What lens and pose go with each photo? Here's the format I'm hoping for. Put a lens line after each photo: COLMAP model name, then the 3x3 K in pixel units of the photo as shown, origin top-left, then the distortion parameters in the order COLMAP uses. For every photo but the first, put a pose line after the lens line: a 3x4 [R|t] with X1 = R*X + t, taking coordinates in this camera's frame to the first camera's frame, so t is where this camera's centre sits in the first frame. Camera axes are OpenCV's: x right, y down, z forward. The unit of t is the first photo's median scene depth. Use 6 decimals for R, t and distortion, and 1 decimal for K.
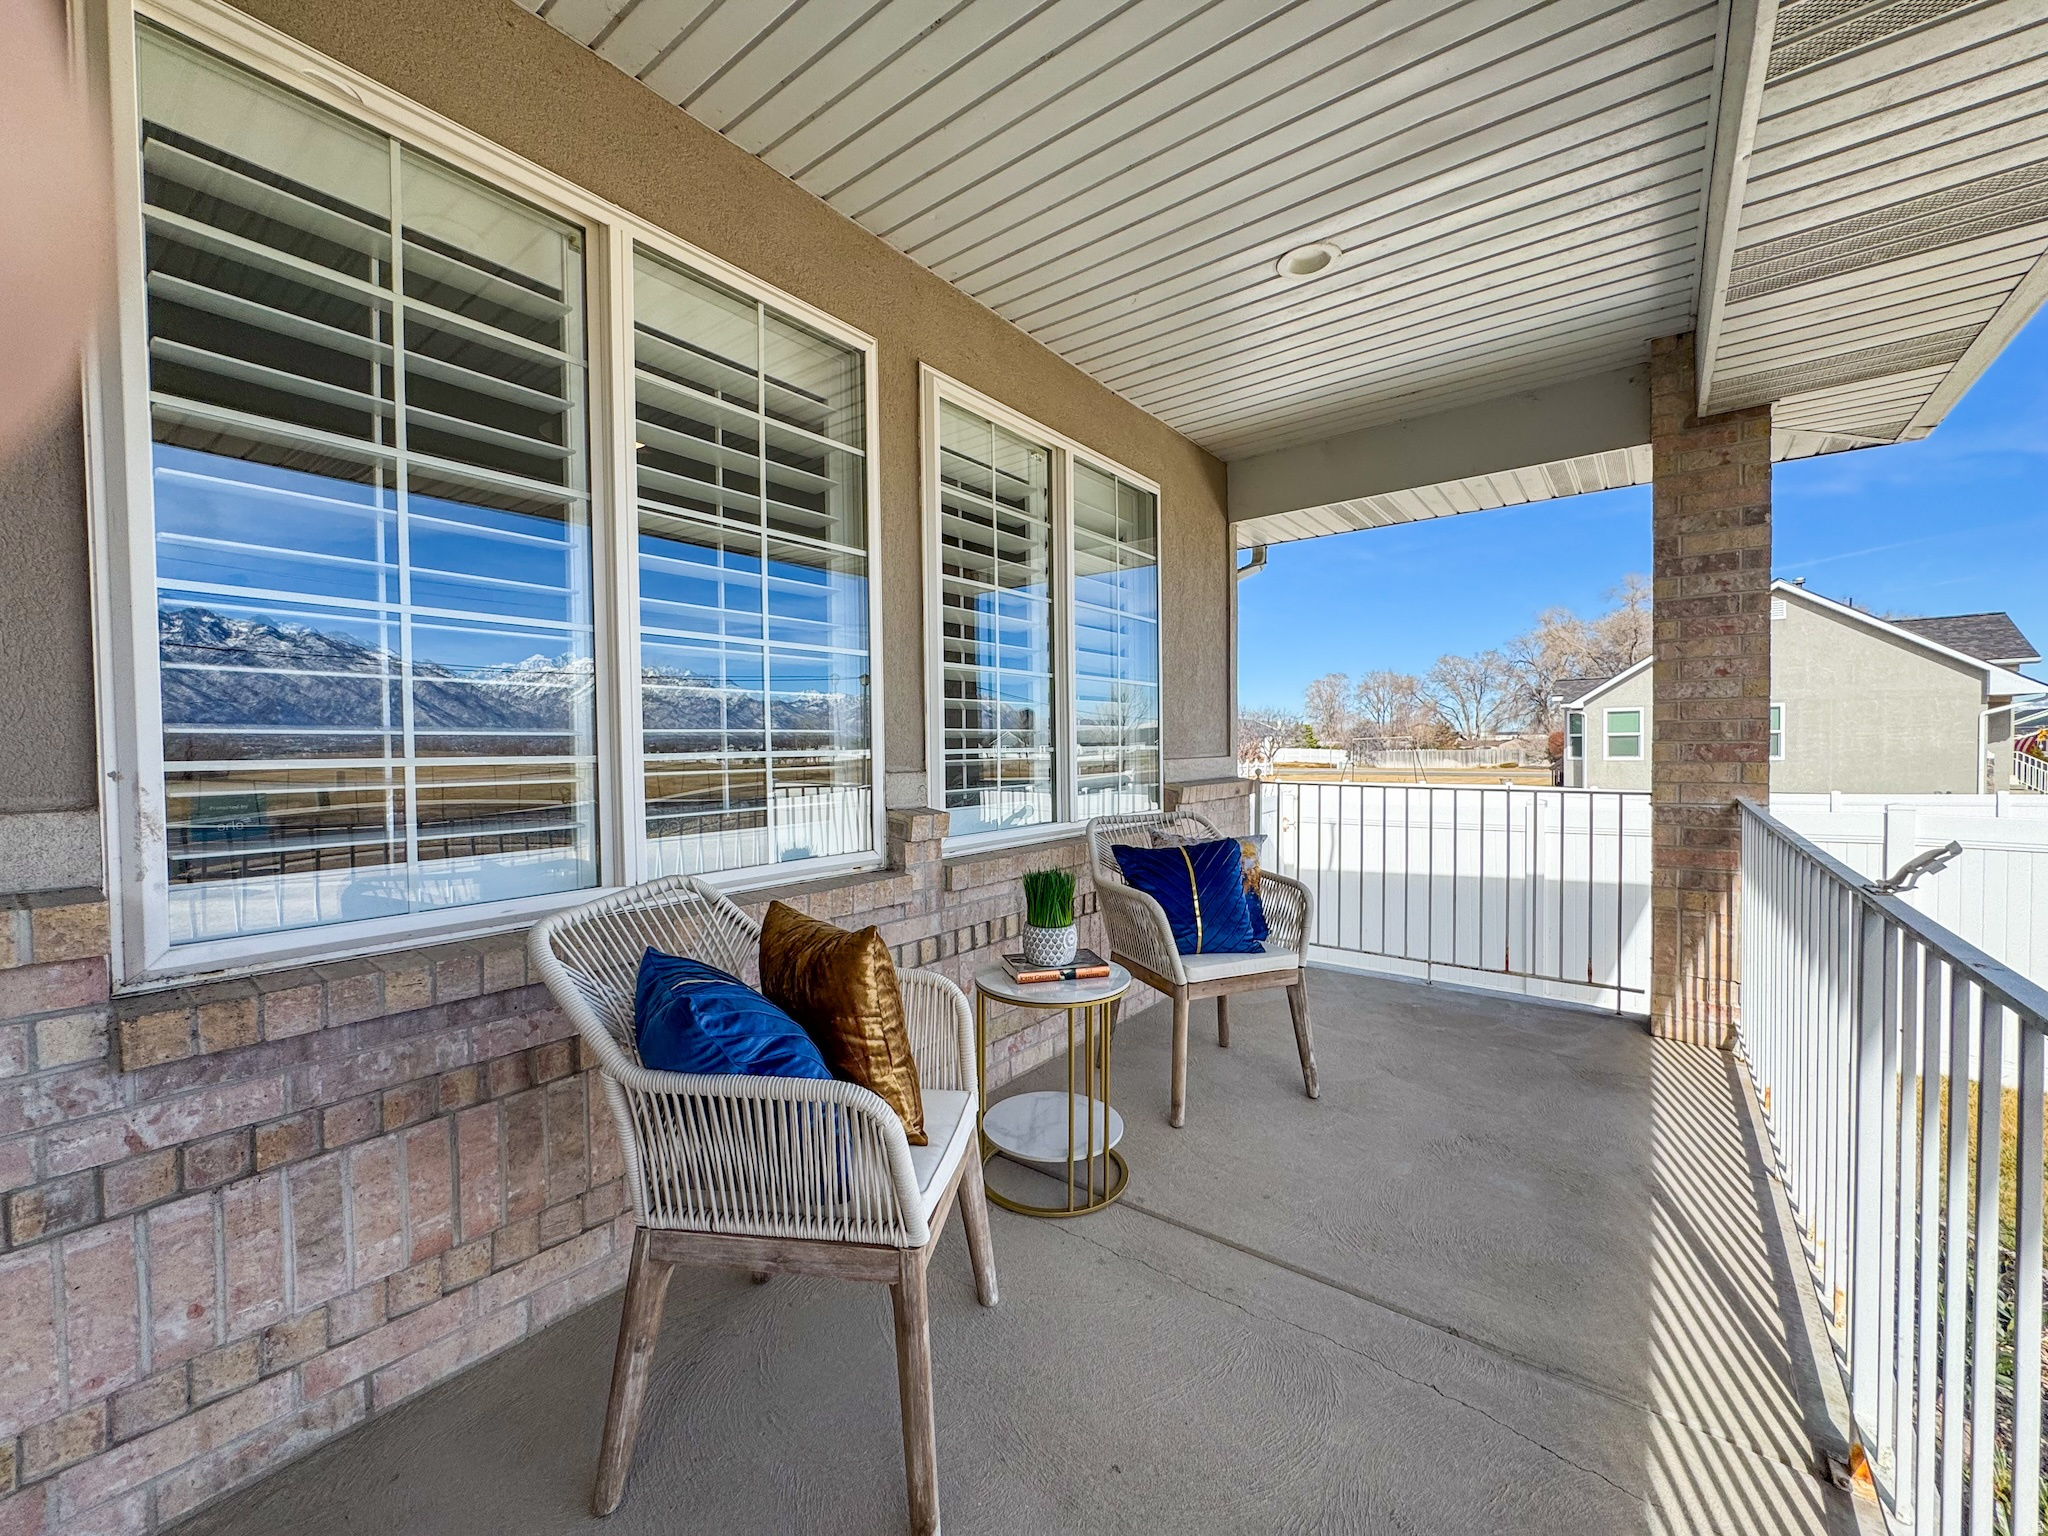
lens RADIAL K [[816.5, 0, 1021.4], [0, 816.5, 767.0], [0, 0, 1]] dist [-0.003865, -0.000264]
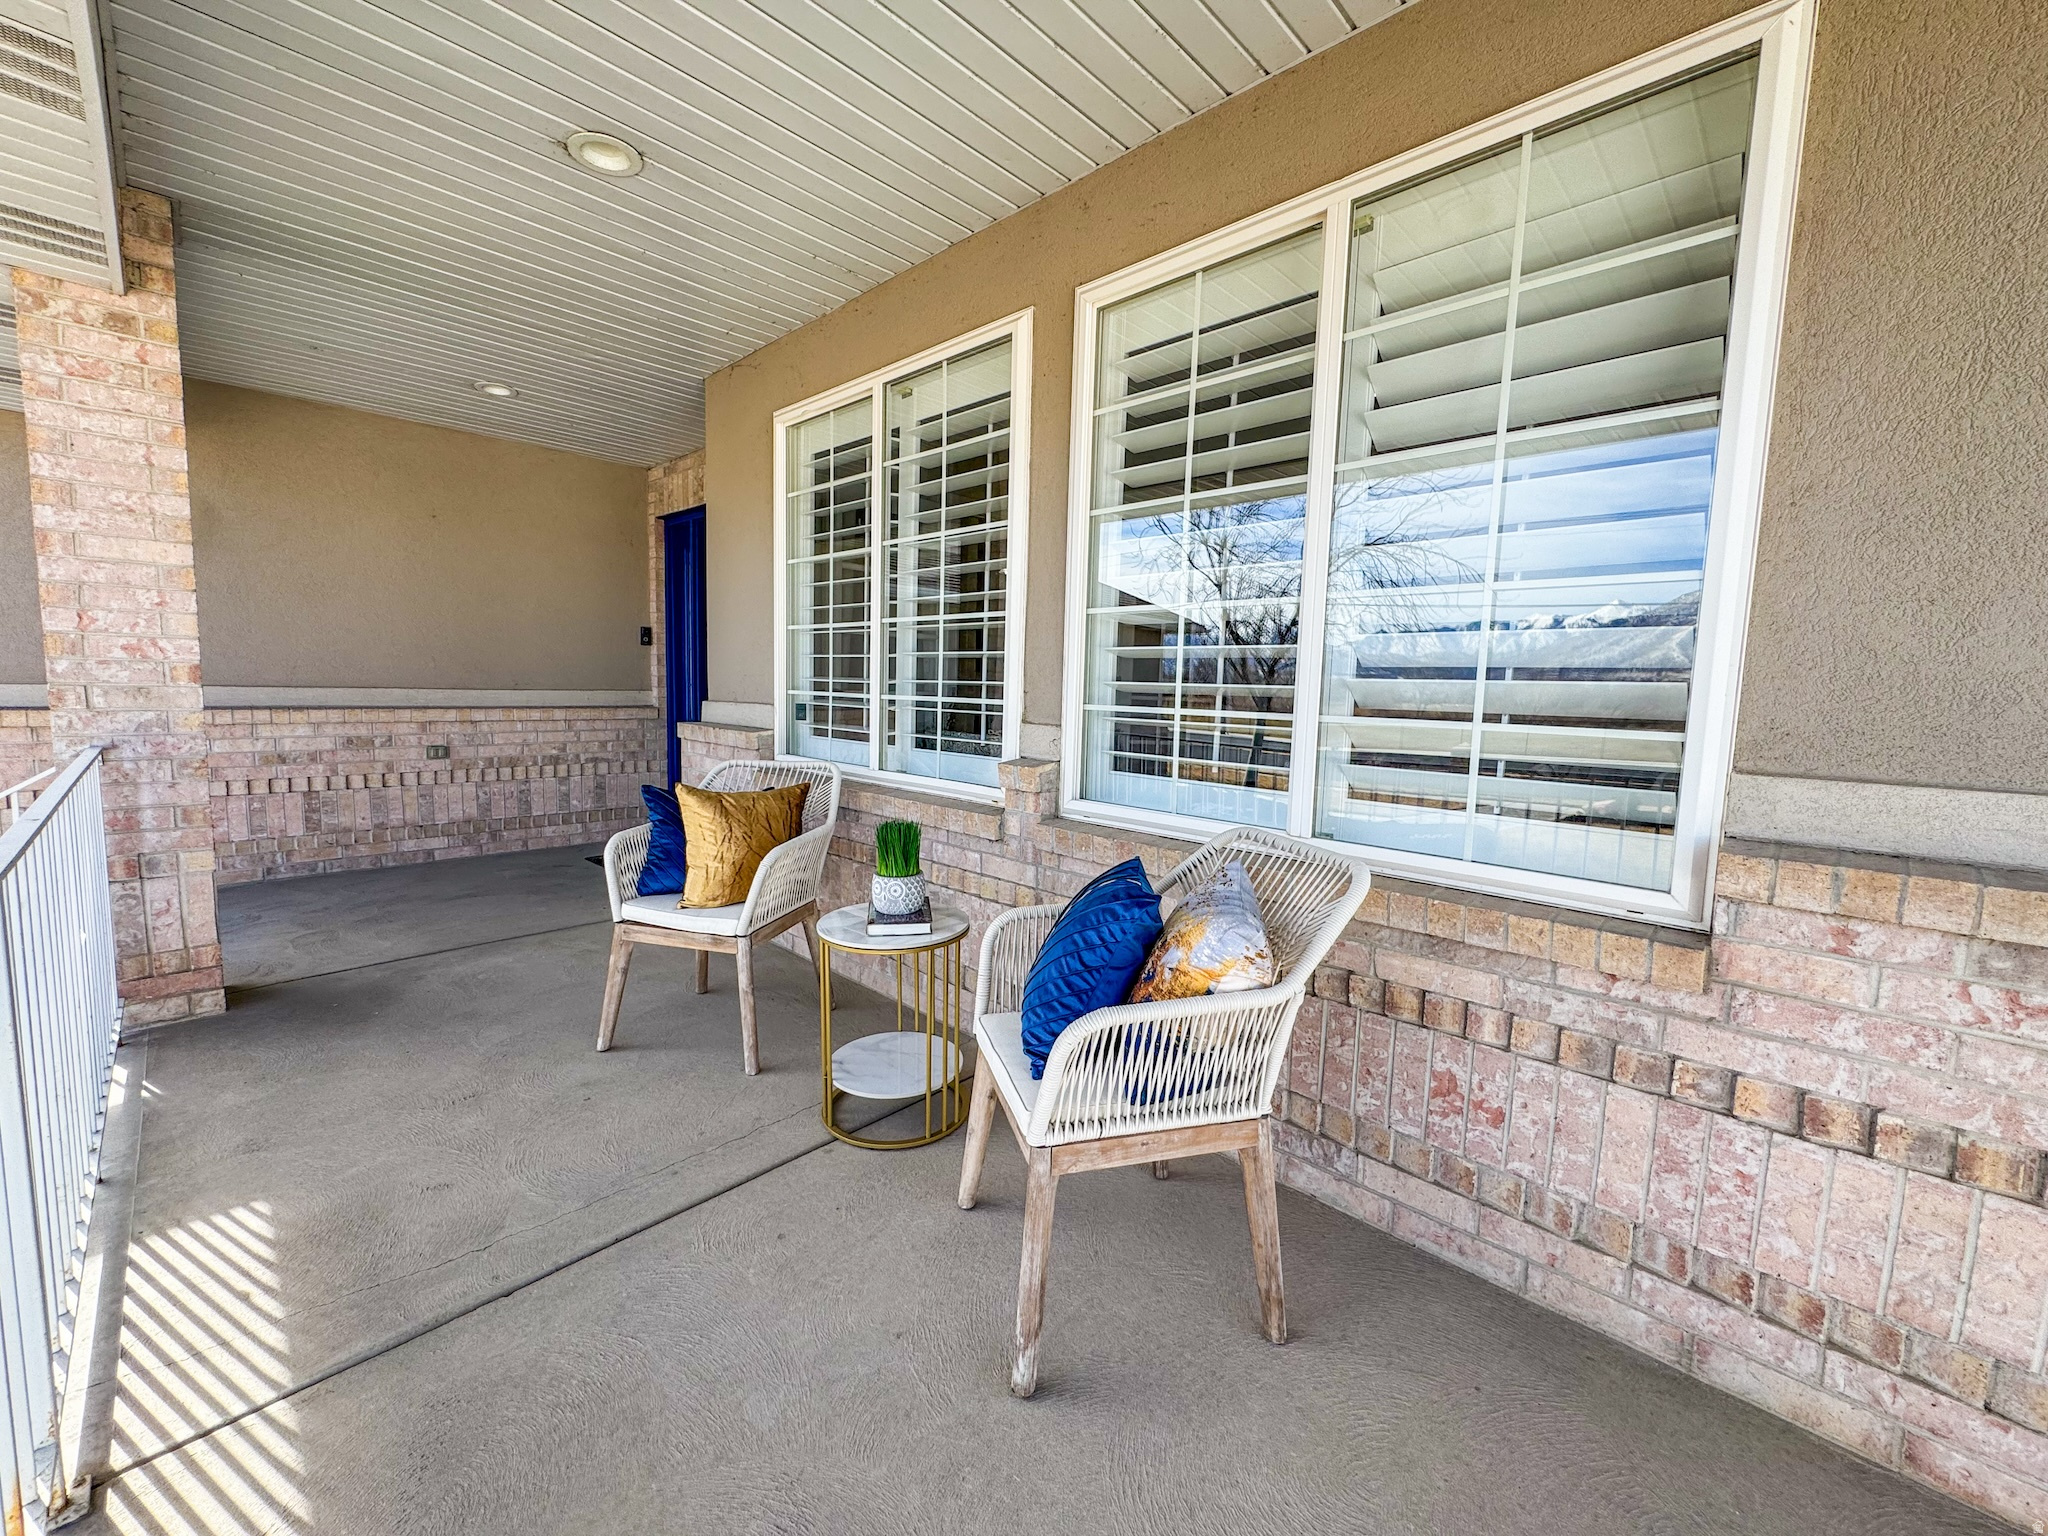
lens RADIAL K [[814.8, 0, 1109.1], [0, 814.8, 765.4], [0, 0, 1]] dist [-0.000685, 0.000167]
pose [[-0.064501, 0.094265, -0.993455, 0.935568], [-0.063882, 0.993097, 0.098378, -0.050722], [0.995871, 0.069810, -0.058034, 1.238374]]
